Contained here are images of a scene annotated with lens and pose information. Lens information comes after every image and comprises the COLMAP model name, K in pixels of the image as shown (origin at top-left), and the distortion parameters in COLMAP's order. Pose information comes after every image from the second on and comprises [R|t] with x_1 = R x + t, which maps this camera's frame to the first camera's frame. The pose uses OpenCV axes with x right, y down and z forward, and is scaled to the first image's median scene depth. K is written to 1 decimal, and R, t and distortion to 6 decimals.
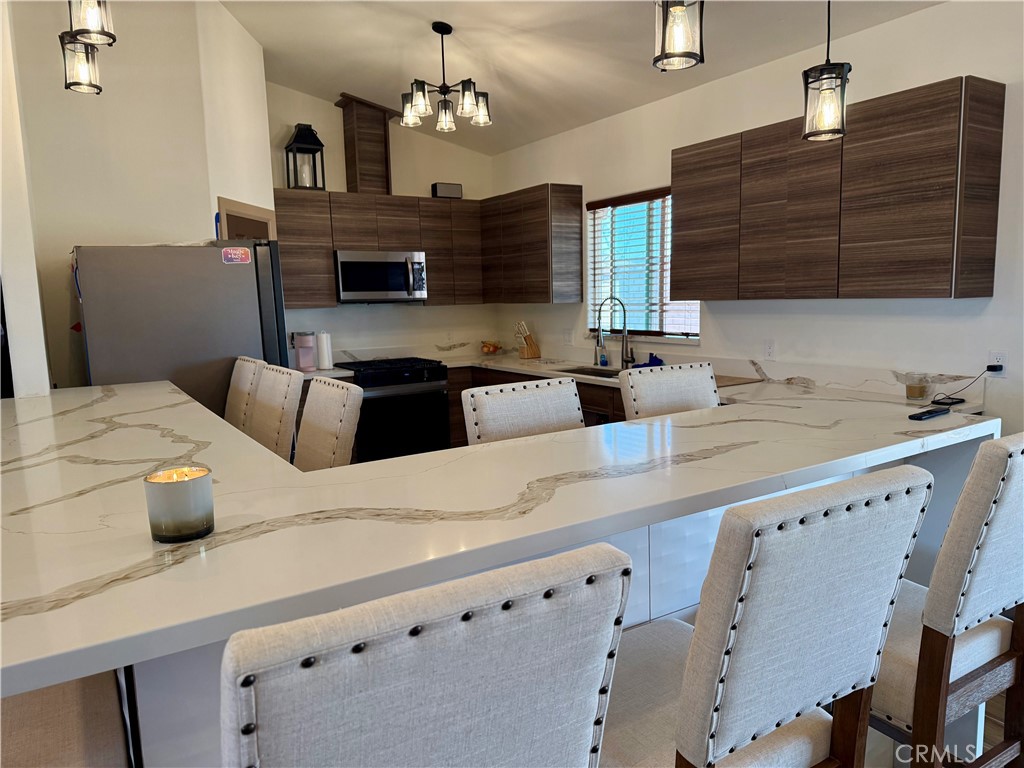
lens RADIAL K [[726.3, 0, 519.4], [0, 726.3, 382.7], [0, 0, 1]] dist [0.085669, -0.112044]
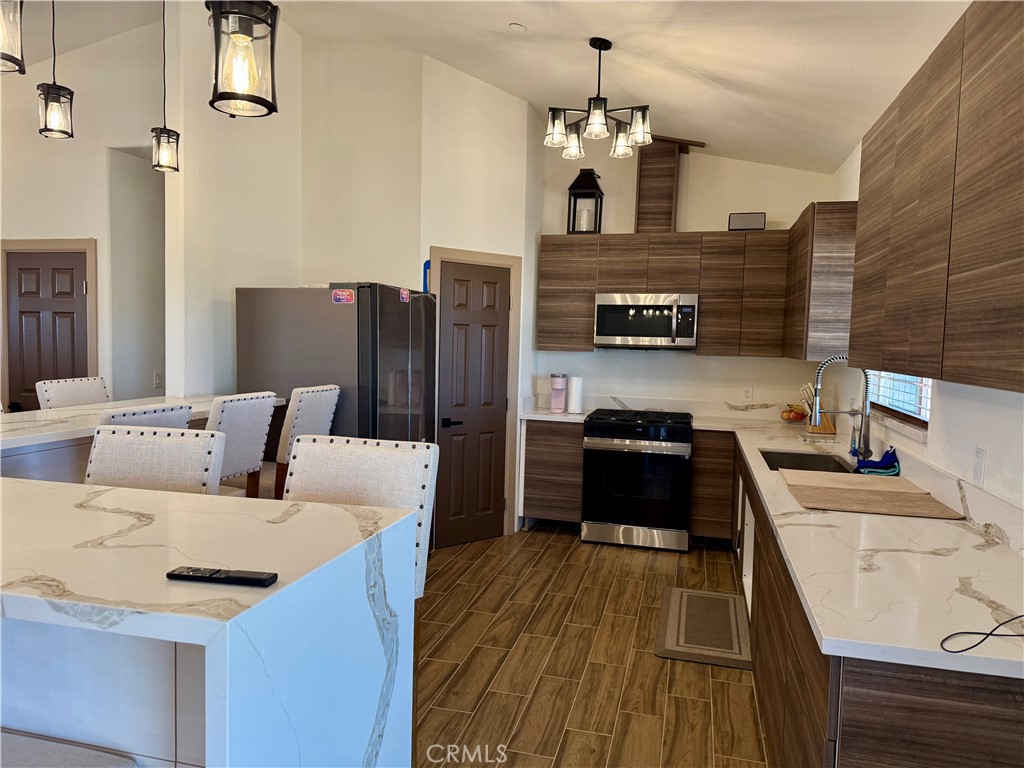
lens RADIAL K [[733.2, 0, 512.7], [0, 733.2, 371.3], [0, 0, 1]] dist [0.157448, -0.001109]
pose [[0.681879, 0.074725, -0.727638, 0.396195], [-0.129593, 0.991373, -0.019634, -0.044764], [0.719894, 0.107685, 0.685680, 0.260122]]
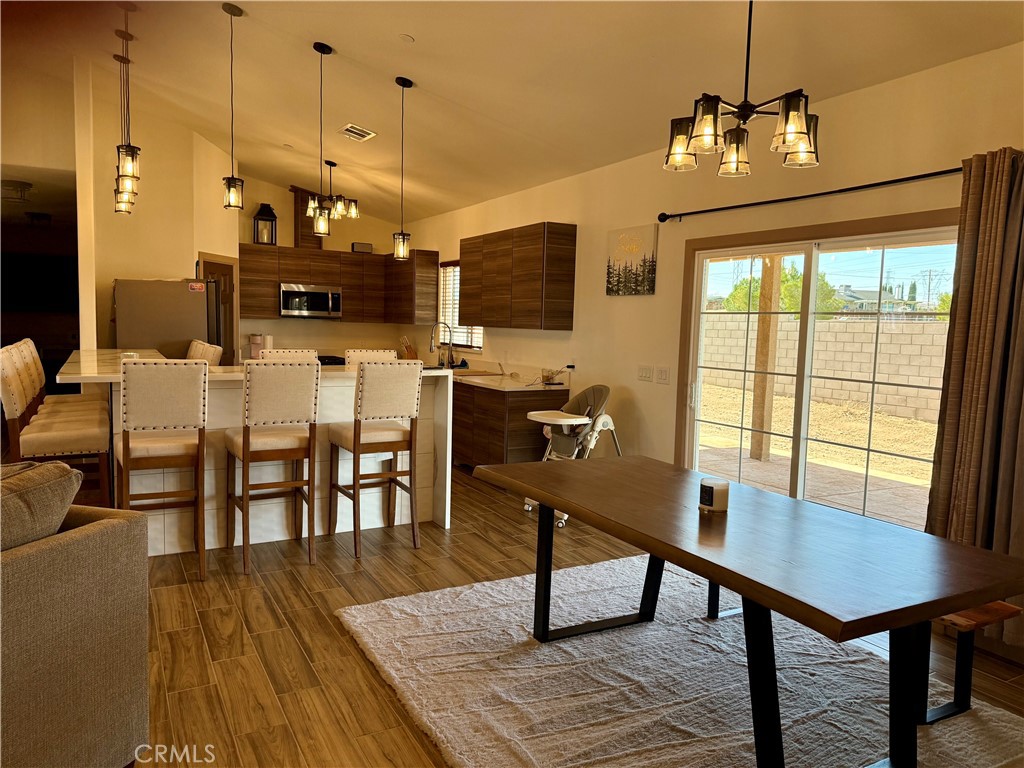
lens RADIAL K [[726.3, 0, 519.4], [0, 726.3, 382.7], [0, 0, 1]] dist [0.085669, -0.112044]
pose [[0.997118, 0.059866, -0.046611, 0.349028], [-0.061636, 0.997393, -0.037522, 0.059593], [0.044243, 0.040287, 0.998208, -0.542354]]
